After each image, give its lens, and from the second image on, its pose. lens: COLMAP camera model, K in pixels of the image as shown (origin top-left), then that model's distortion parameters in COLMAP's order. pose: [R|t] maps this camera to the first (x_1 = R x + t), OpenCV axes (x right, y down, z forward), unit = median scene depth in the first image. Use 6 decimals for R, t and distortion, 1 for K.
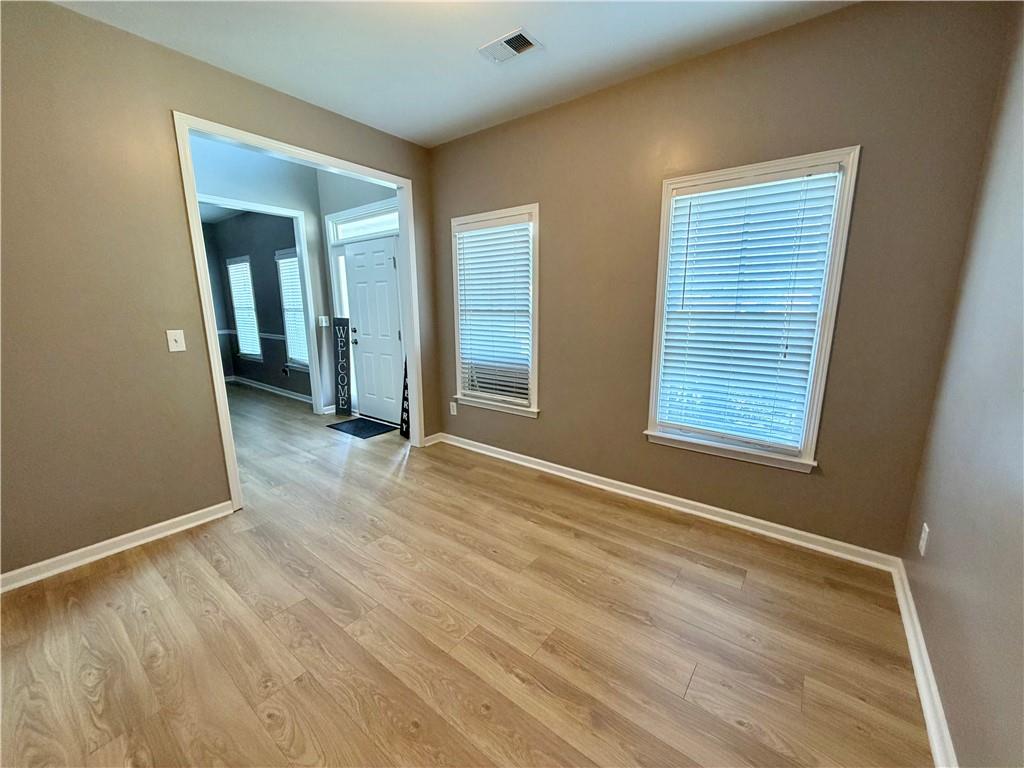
lens RADIAL K [[408.0, 0, 511.1], [0, 408.0, 385.2], [0, 0, 1]] dist [-0.001032, -0.000038]
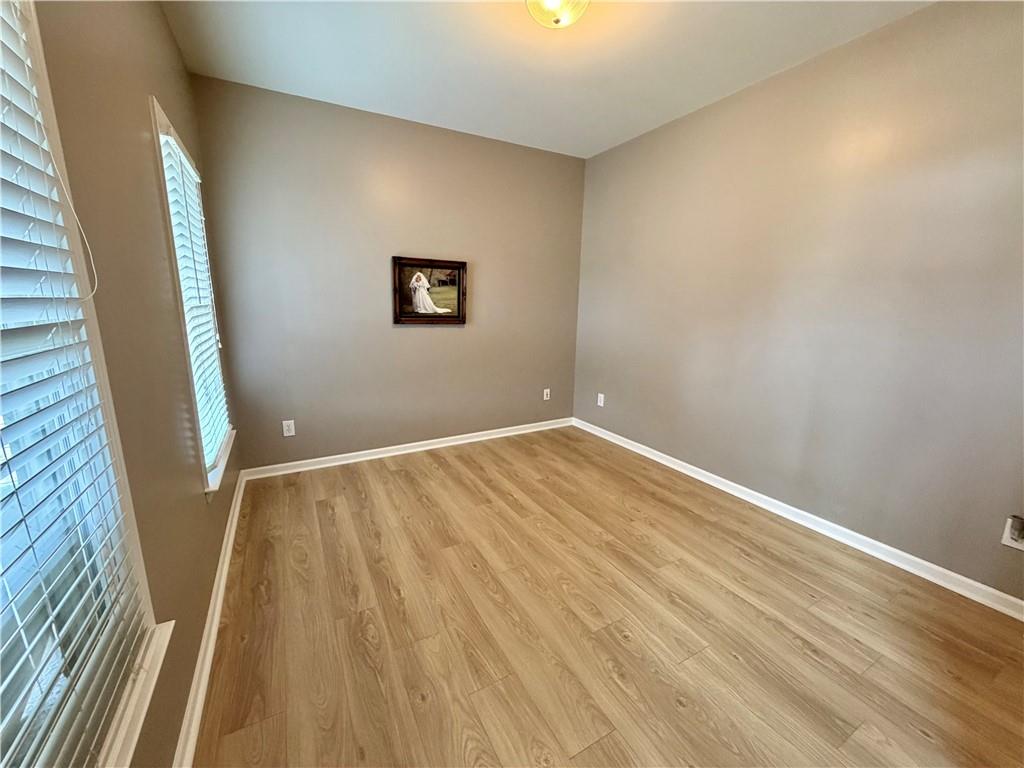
lens RADIAL K [[408.0, 0, 511.1], [0, 408.0, 385.2], [0, 0, 1]] dist [-0.001032, -0.000038]
pose [[-0.917821, -0.091263, 0.386363, -0.436618], [0.067560, 0.923116, 0.378541, -0.319375], [-0.391205, 0.373535, -0.841089, 1.595930]]
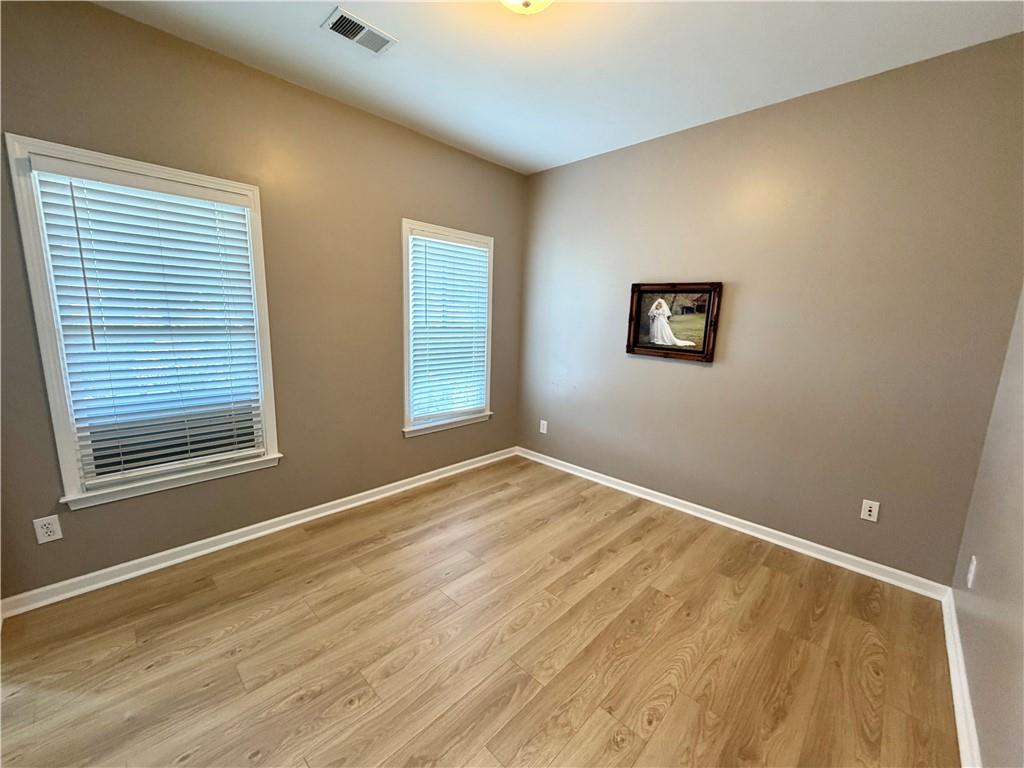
lens RADIAL K [[408.0, 0, 511.1], [0, 408.0, 385.2], [0, 0, 1]] dist [-0.001032, -0.000038]
pose [[0.113199, -0.160687, 0.980493, -0.915364], [0.165830, 0.976049, 0.140814, -0.150300], [-0.979636, 0.146655, 0.137135, 0.646671]]
